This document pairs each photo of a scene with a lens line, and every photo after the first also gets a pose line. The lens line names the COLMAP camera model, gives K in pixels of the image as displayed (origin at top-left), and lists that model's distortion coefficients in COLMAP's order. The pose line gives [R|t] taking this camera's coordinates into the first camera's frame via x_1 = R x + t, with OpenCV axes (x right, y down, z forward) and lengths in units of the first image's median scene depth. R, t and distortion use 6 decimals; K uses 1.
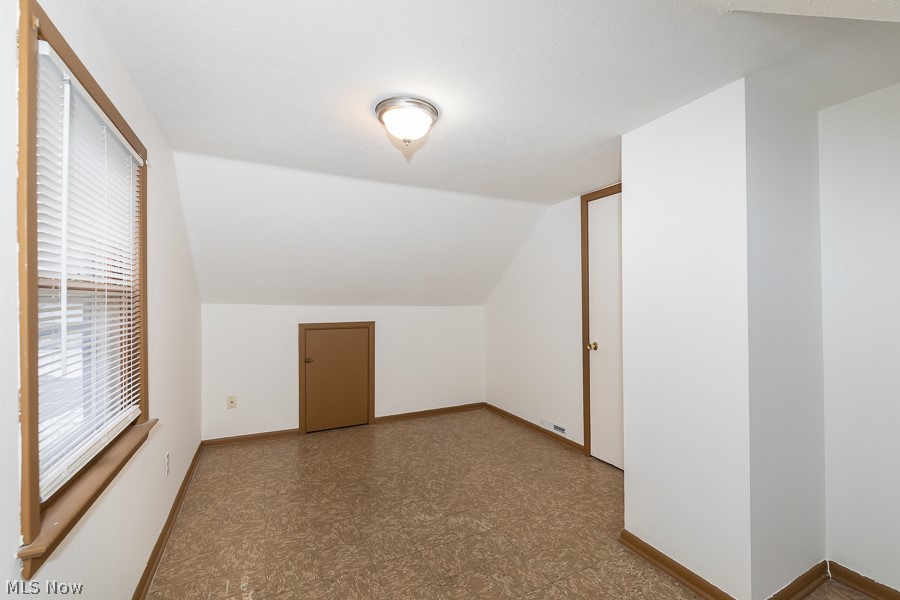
lens RADIAL K [[387.8, 0, 448.1], [0, 387.8, 298.8], [0, 0, 1]] dist [0.001141, 0.000827]
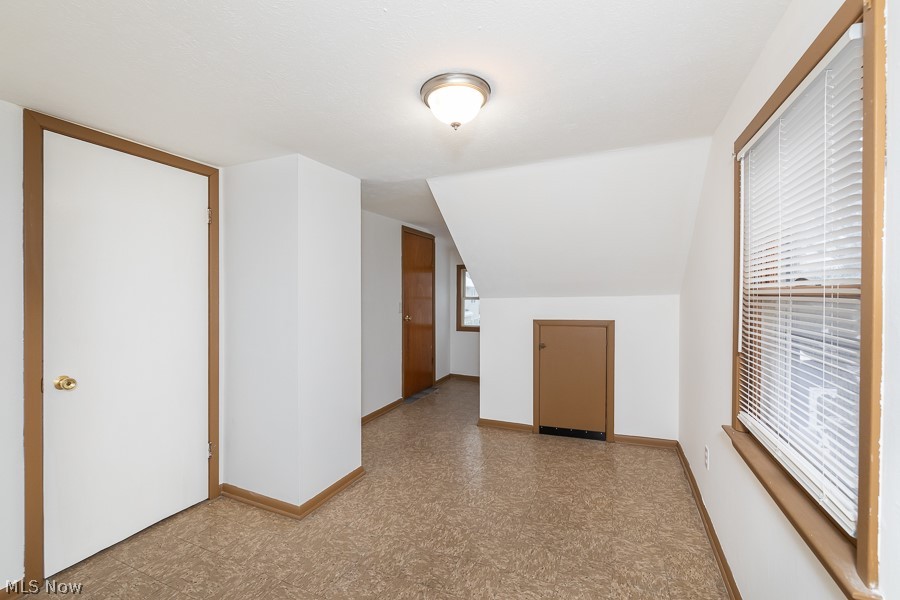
lens RADIAL K [[387.8, 0, 448.1], [0, 387.8, 298.8], [0, 0, 1]] dist [0.001141, 0.000827]
pose [[-0.650894, -0.003129, 0.759162, -0.695422], [0.002376, 0.999978, 0.006159, -0.013067], [-0.759165, 0.005812, -0.650872, 1.443015]]
